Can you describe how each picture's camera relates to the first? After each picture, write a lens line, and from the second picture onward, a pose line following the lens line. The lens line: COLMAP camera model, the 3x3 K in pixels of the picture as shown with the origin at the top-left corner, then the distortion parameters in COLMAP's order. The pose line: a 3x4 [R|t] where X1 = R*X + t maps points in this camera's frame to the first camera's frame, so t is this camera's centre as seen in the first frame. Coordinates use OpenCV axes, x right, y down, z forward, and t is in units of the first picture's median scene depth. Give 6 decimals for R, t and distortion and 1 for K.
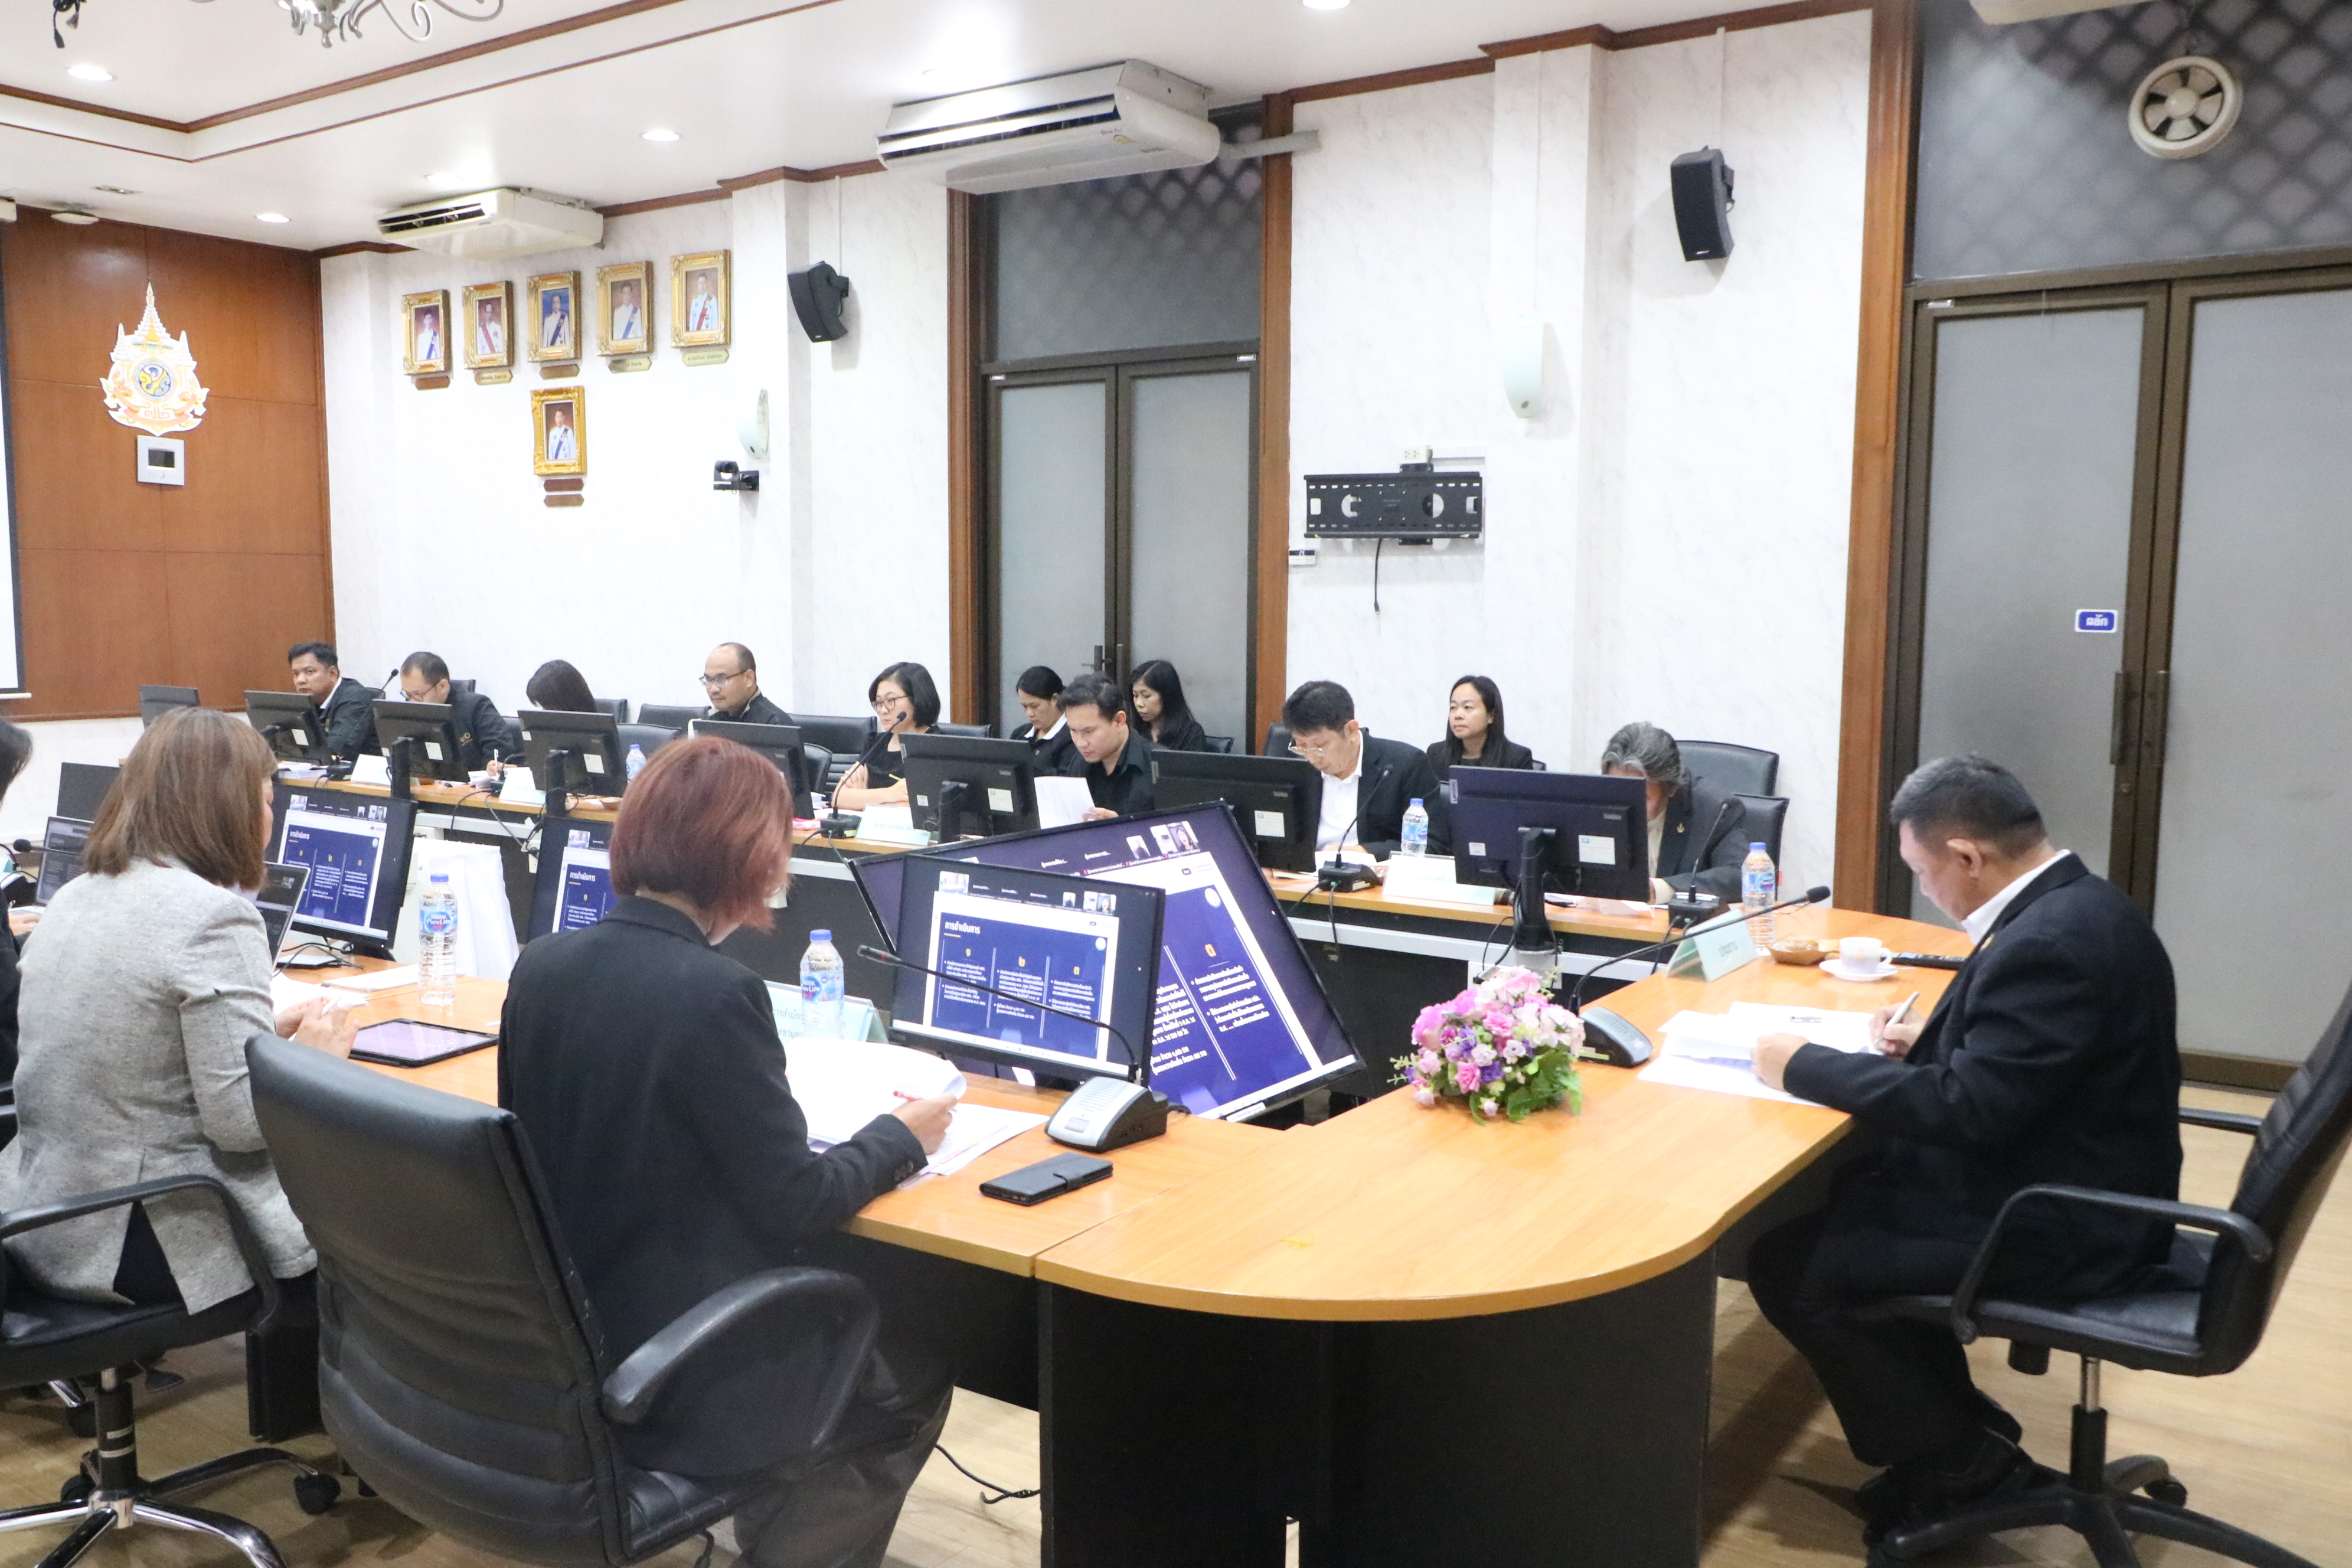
lens RADIAL K [[1857.2, 0, 1173.4], [0, 1857.2, 799.7], [0, 0, 1]] dist [-0.021337, 0.027123]
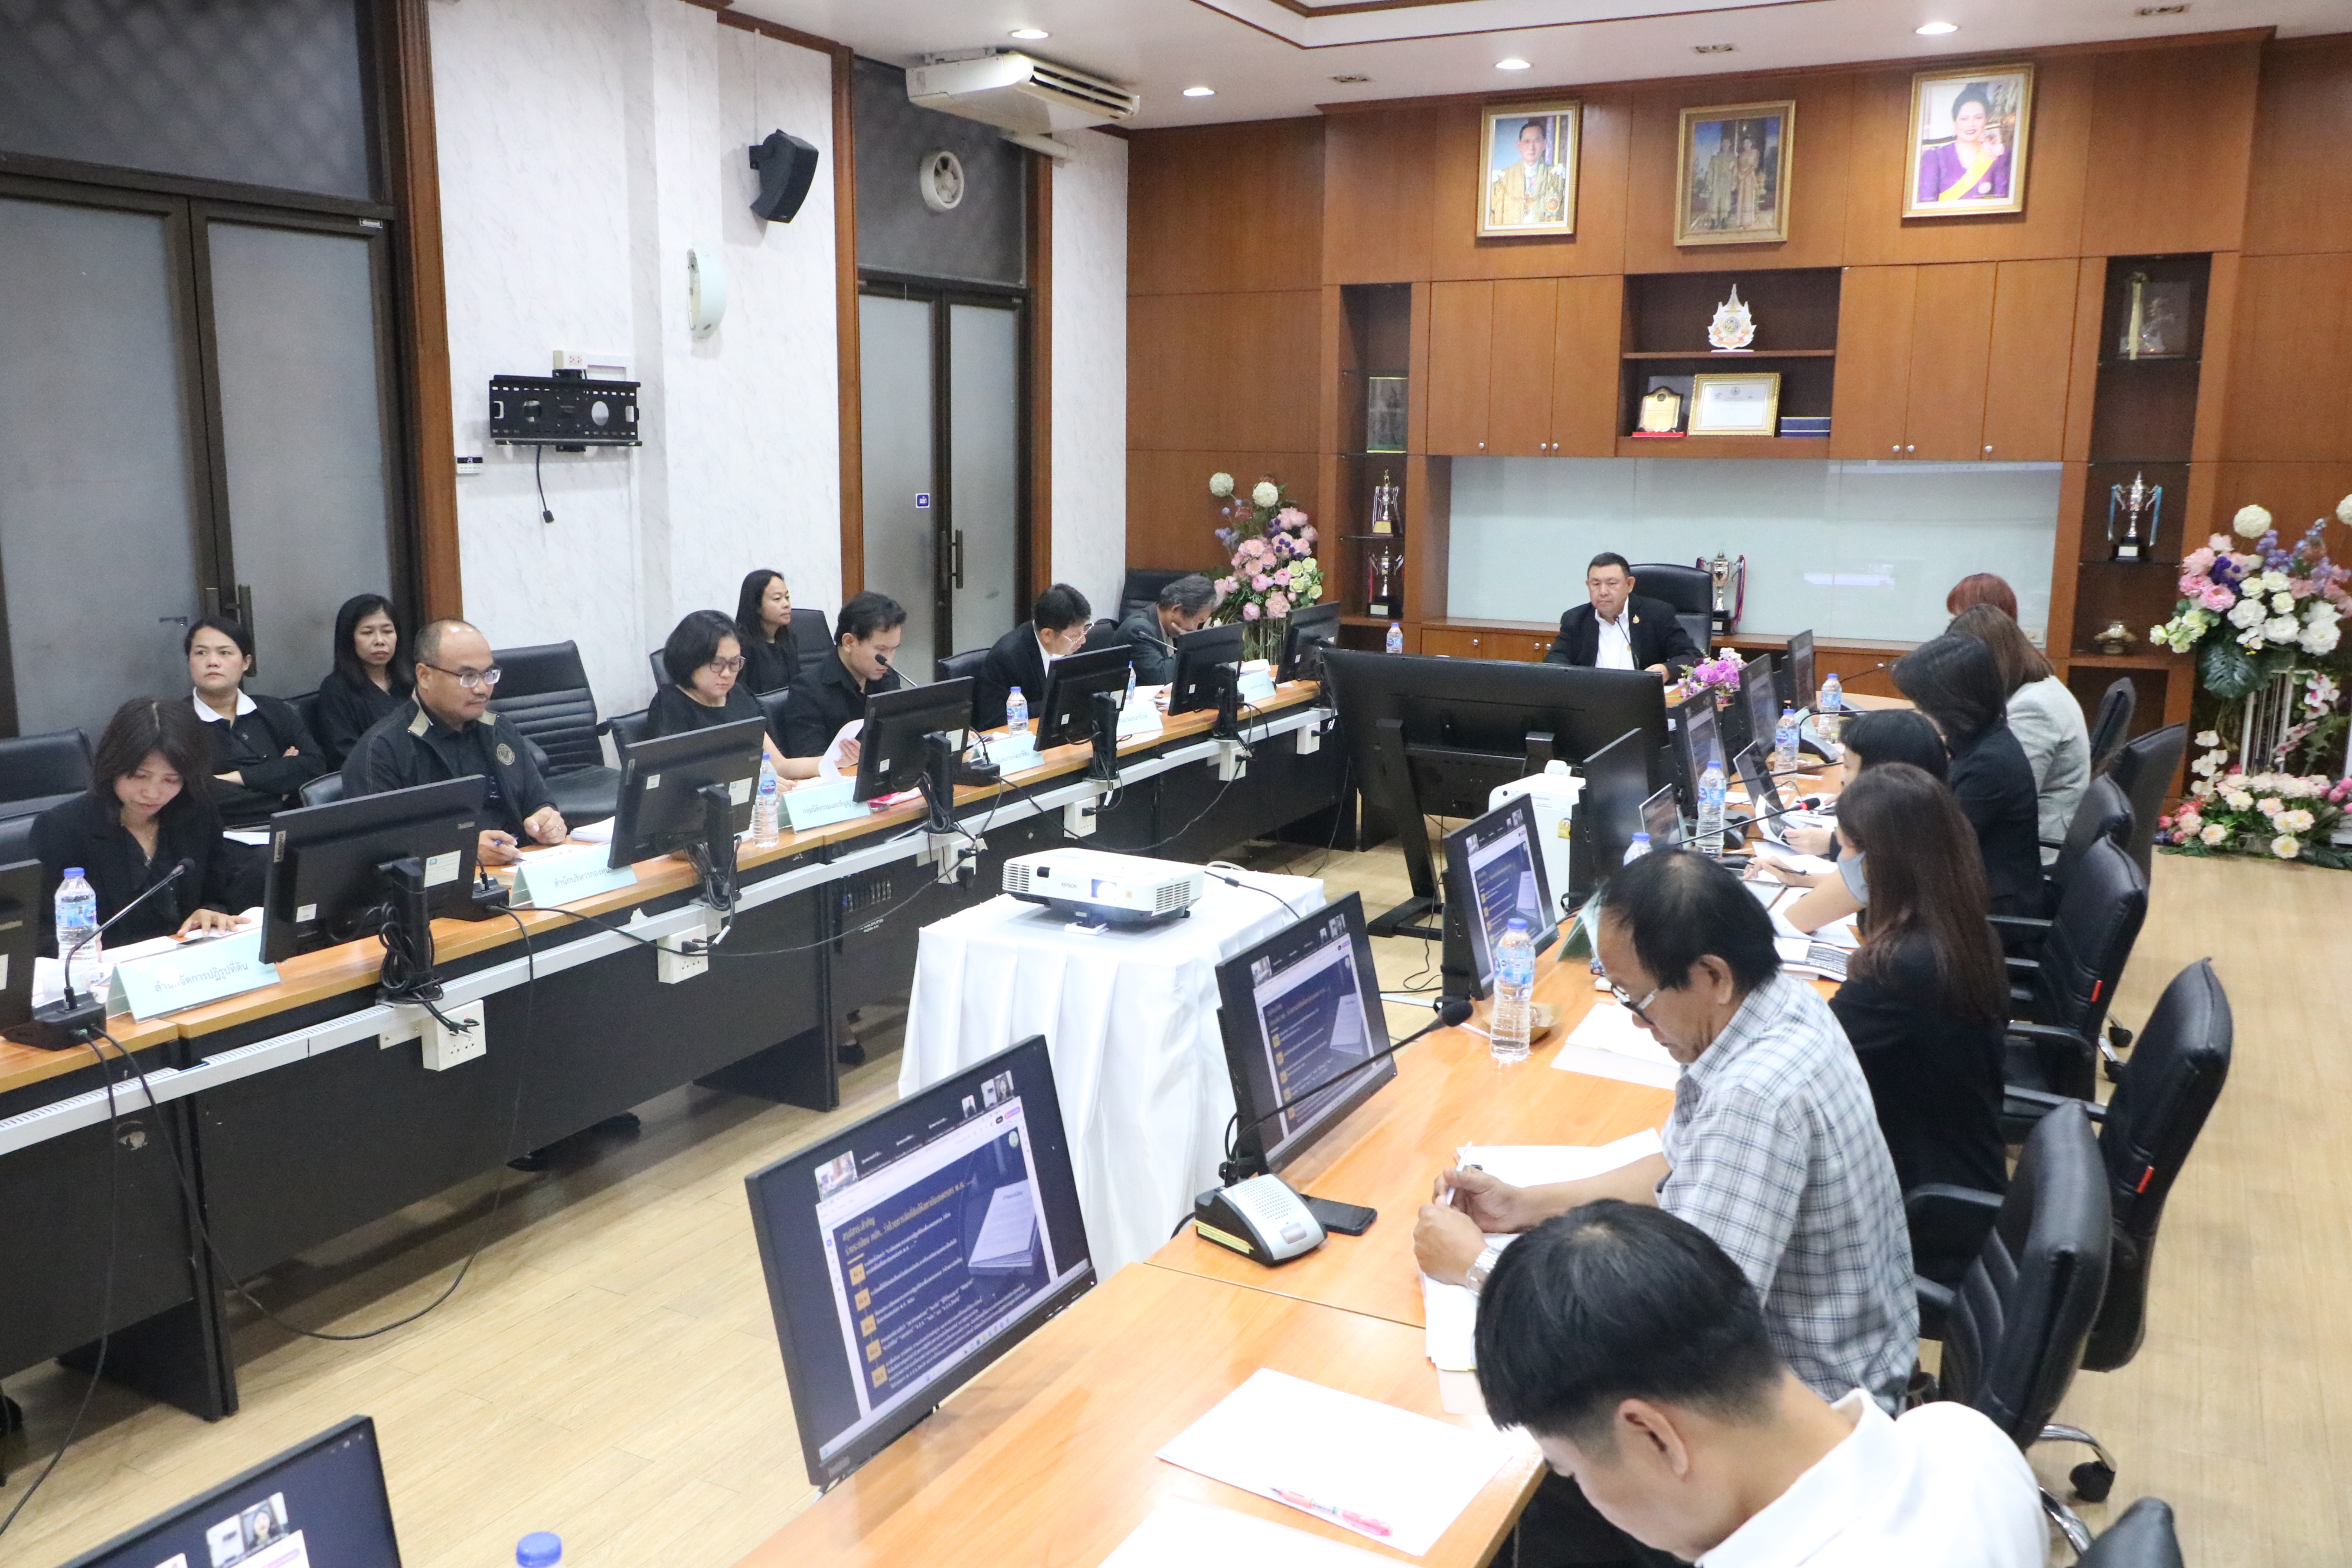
lens RADIAL K [[1857.2, 0, 1159.0], [0, 1857.2, 787.7], [0, 0, 1]] dist [-0.021337, 0.027123]
pose [[-0.113475, -0.193725, 0.974471, -0.905317], [0.102864, 0.973245, 0.205459, -0.133240], [-0.988202, 0.123552, -0.090512, 0.799081]]
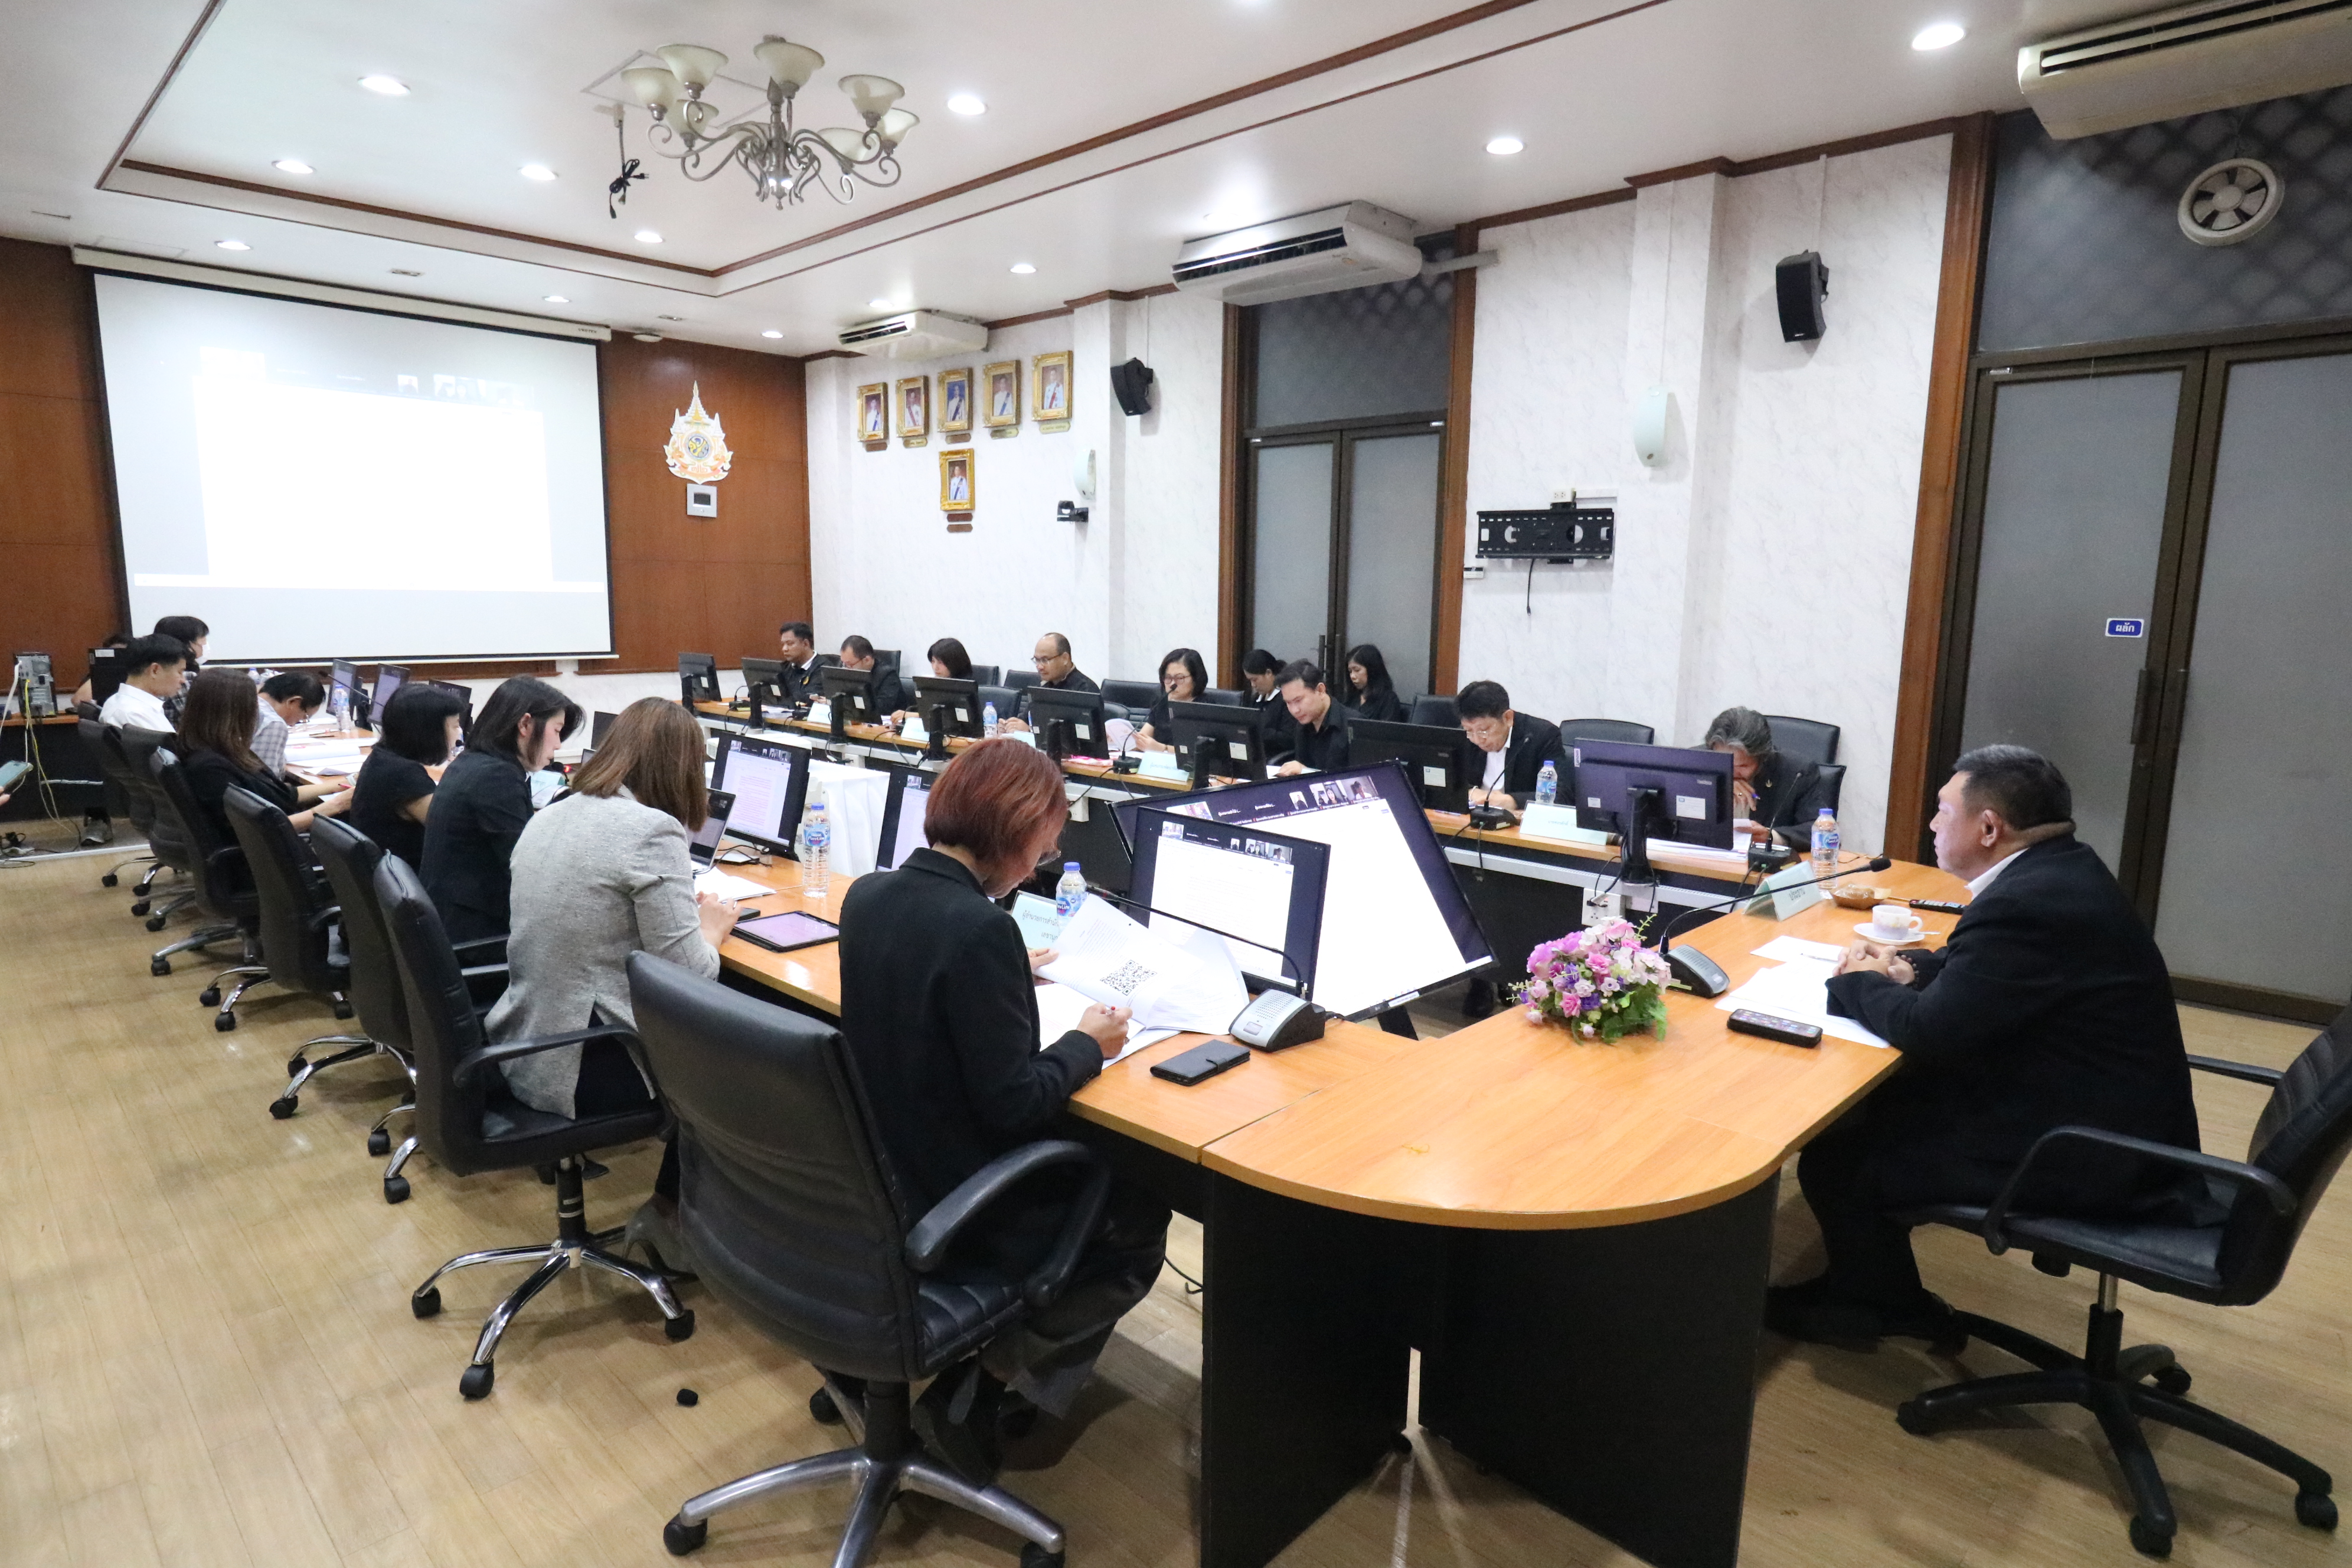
lens RADIAL K [[1274.7, 0, 1189.1], [0, 1274.7, 783.6], [0, 0, 1]] dist [0.005480, -0.003813]
pose [[0.987678, 0.031202, -0.153355, 0.012189], [-0.025165, 0.998836, 0.041155, -0.009915], [0.154460, -0.036789, 0.987314, 0.045604]]
